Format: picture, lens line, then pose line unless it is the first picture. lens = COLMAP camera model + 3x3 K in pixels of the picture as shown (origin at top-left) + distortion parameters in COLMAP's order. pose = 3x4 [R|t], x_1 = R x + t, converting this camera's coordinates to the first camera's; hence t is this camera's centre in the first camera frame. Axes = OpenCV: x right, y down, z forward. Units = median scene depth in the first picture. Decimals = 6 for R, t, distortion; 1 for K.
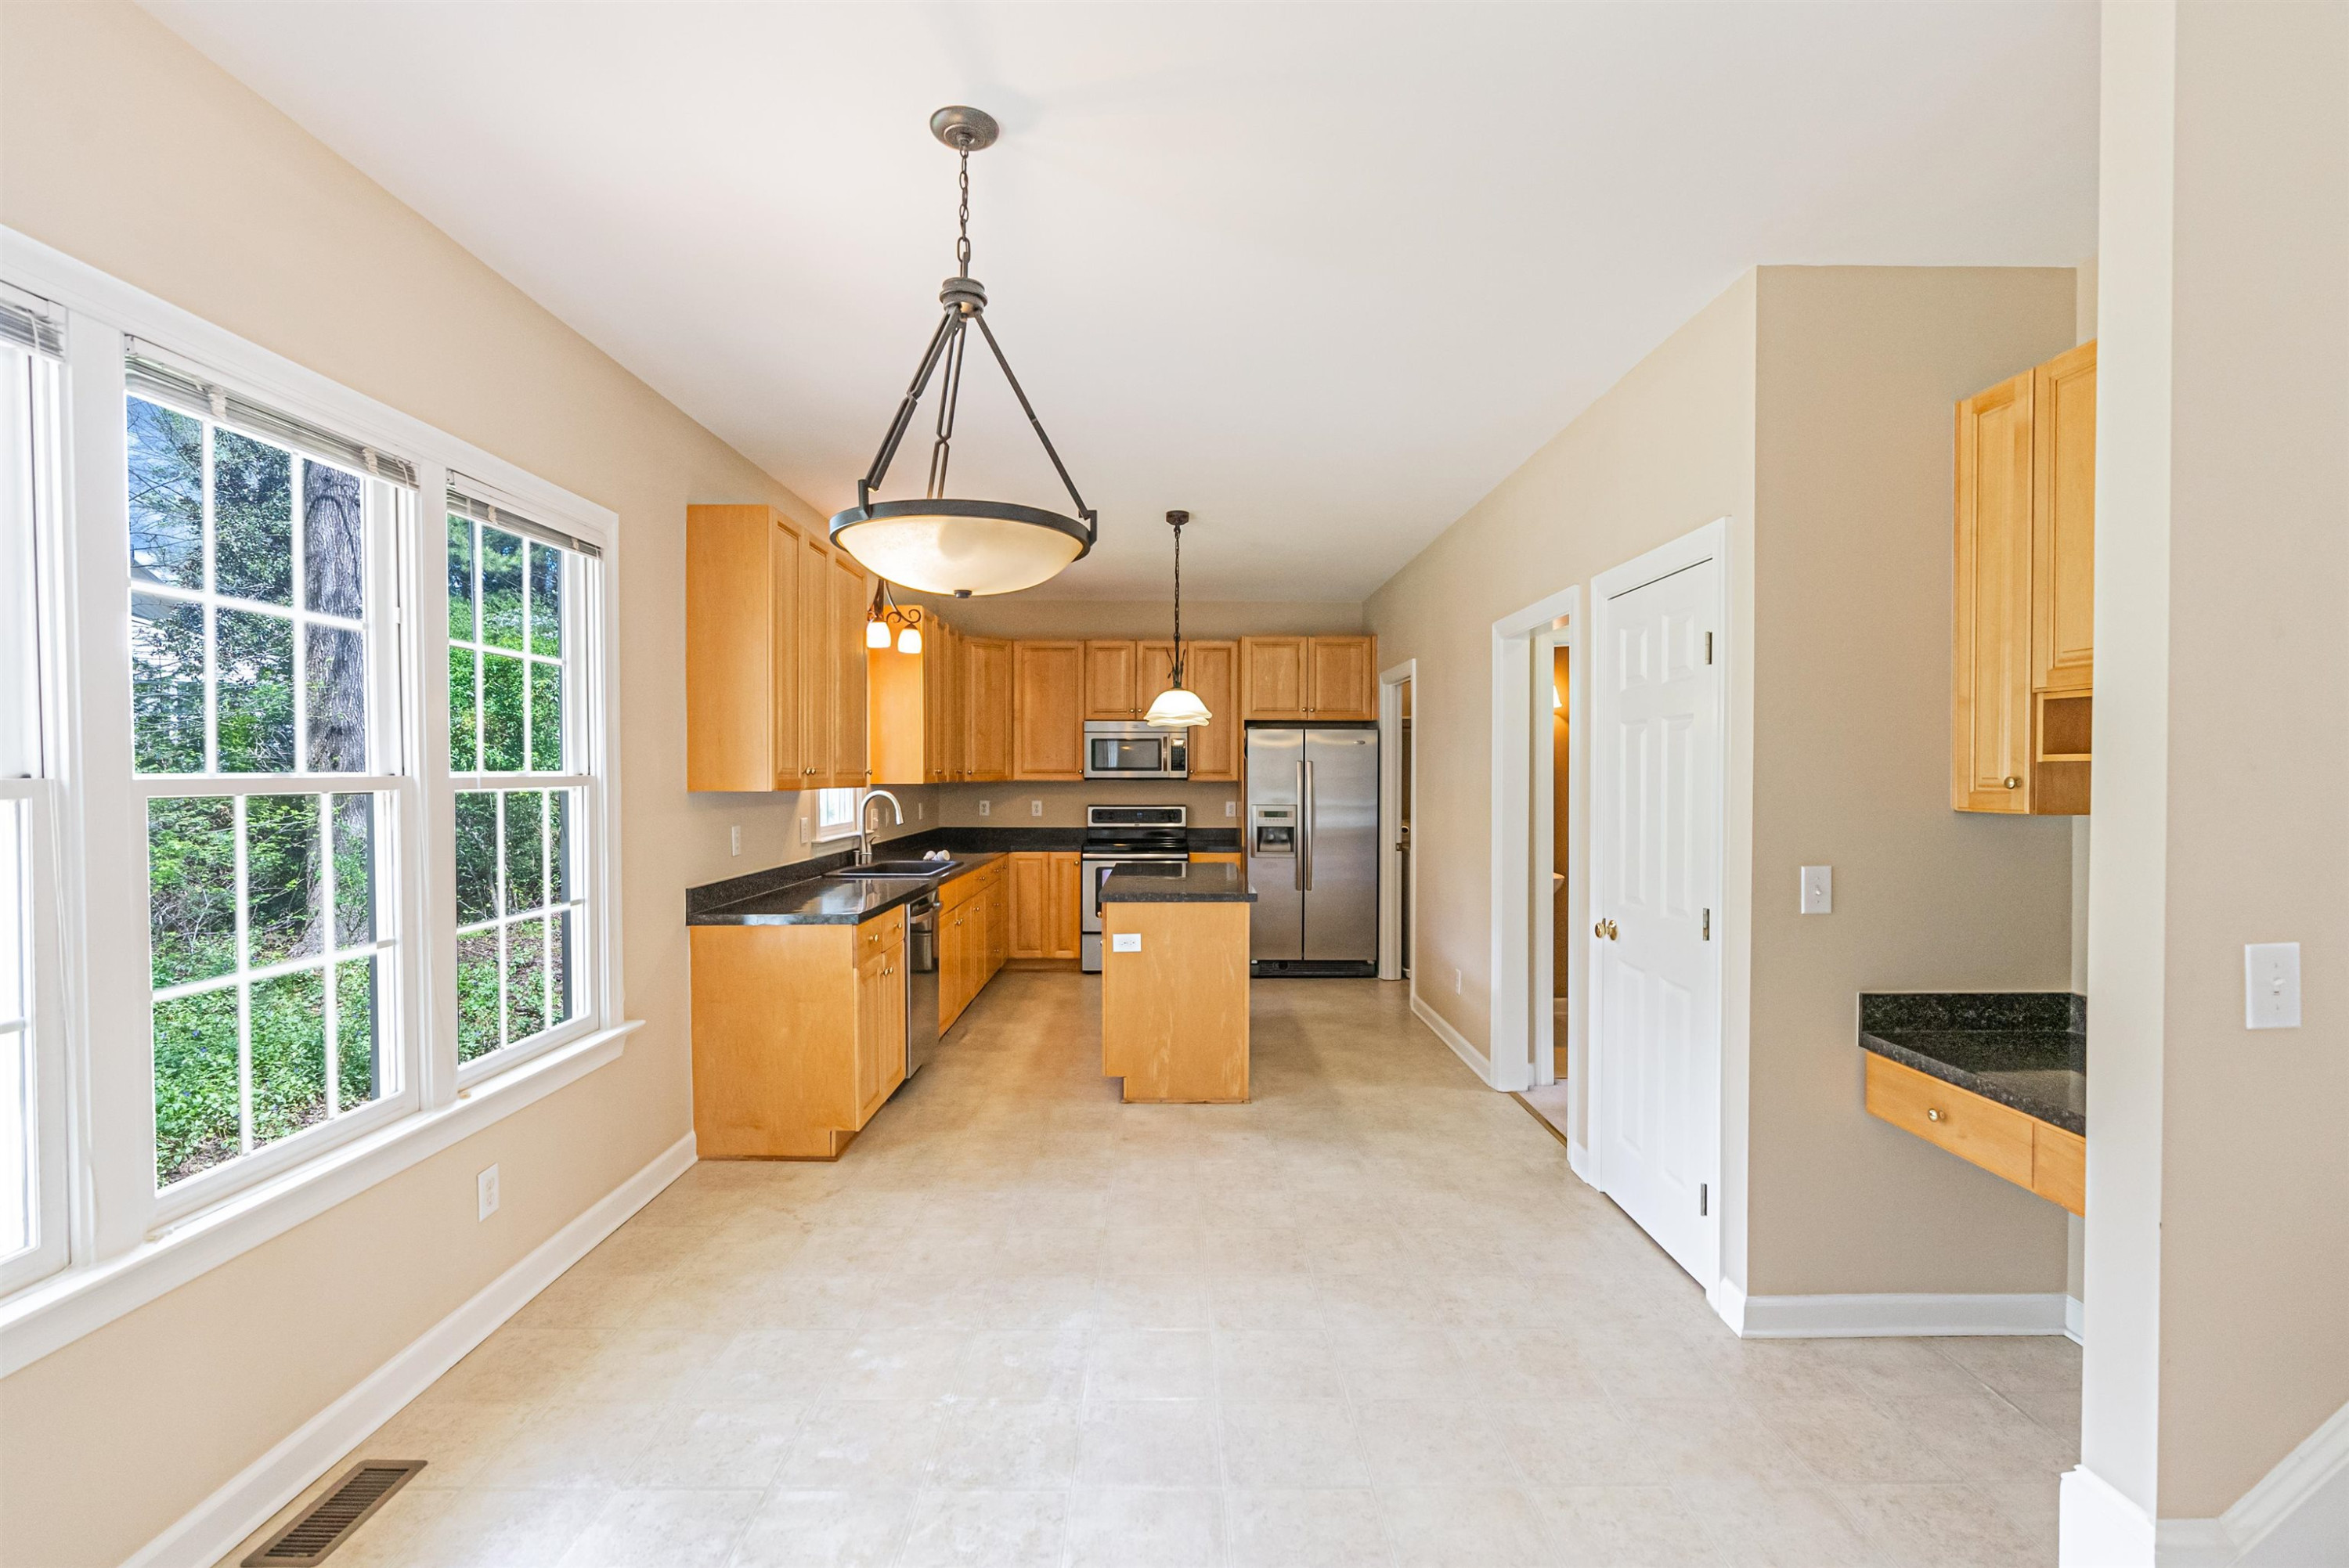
lens RADIAL K [[1060.2, 0, 1172.4], [0, 1060.2, 787.5], [0, 0, 1]] dist [-0.008670, 0.001603]
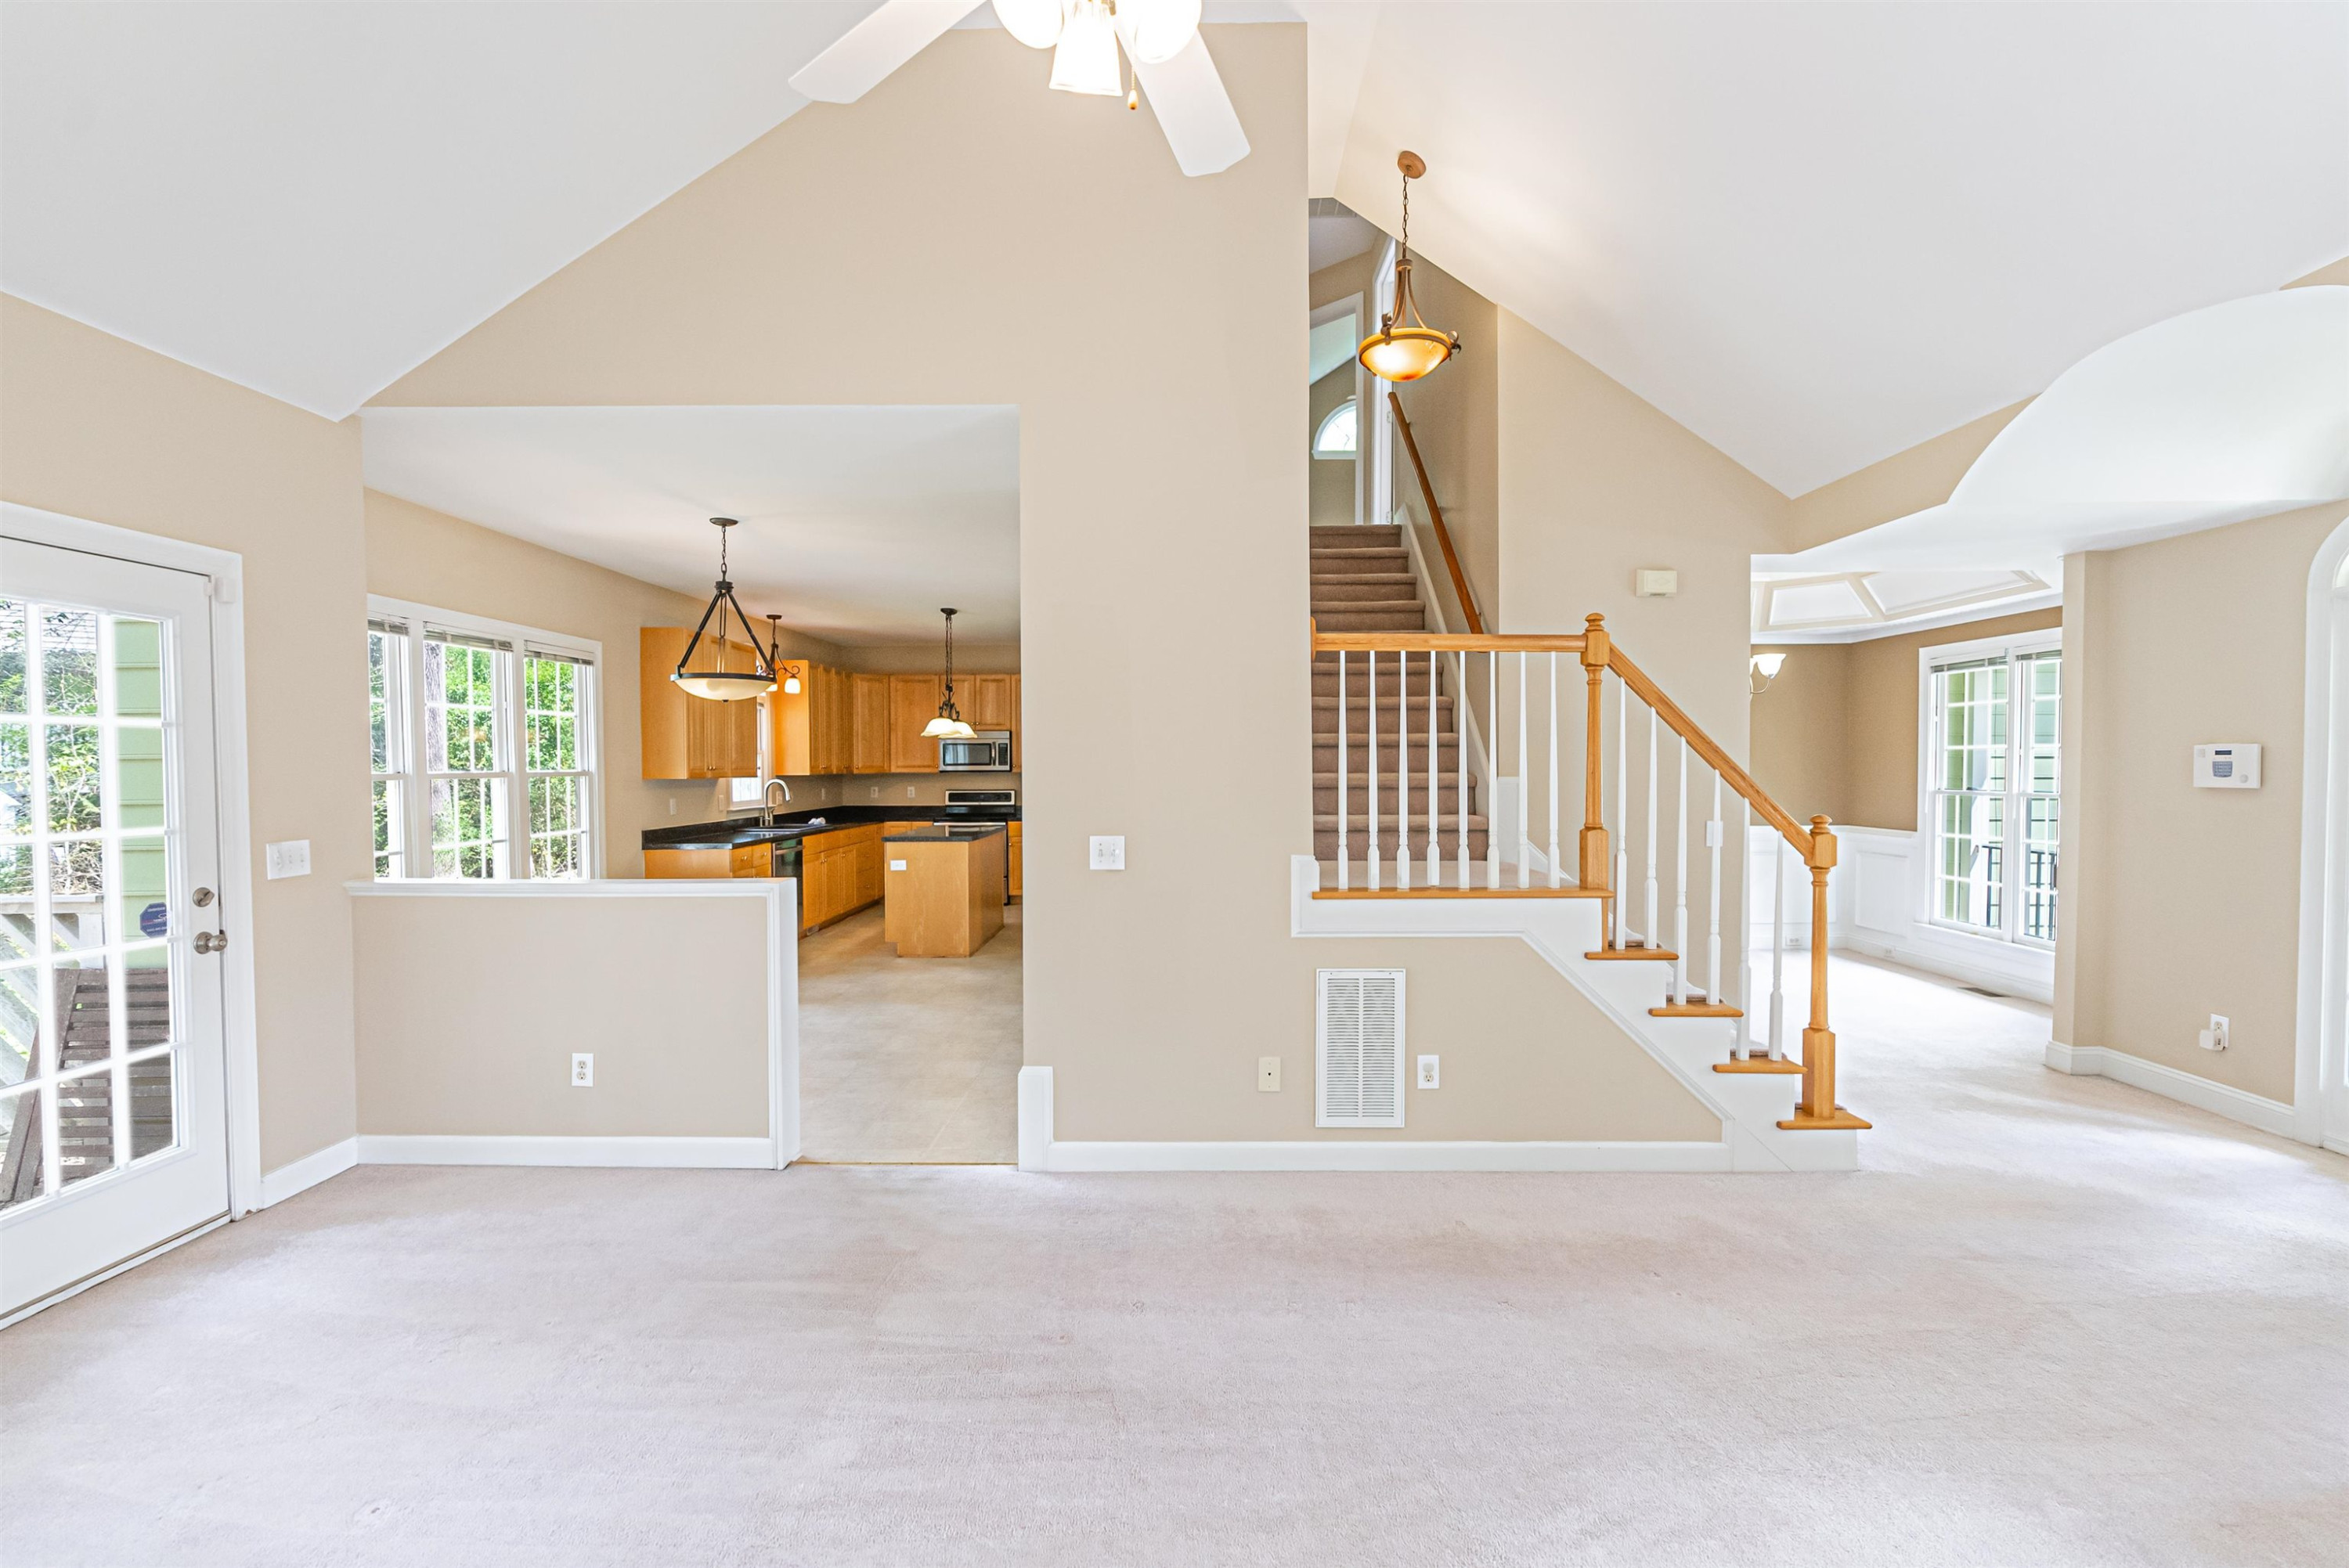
lens RADIAL K [[1060.2, 0, 1172.8], [0, 1060.2, 787.2], [0, 0, 1]] dist [-0.008670, 0.001603]
pose [[0.999841, -0.005287, -0.017024, 0.386350], [0.005409, 0.999960, 0.007124, 0.007089], [0.016986, -0.007215, 0.999830, -0.647080]]
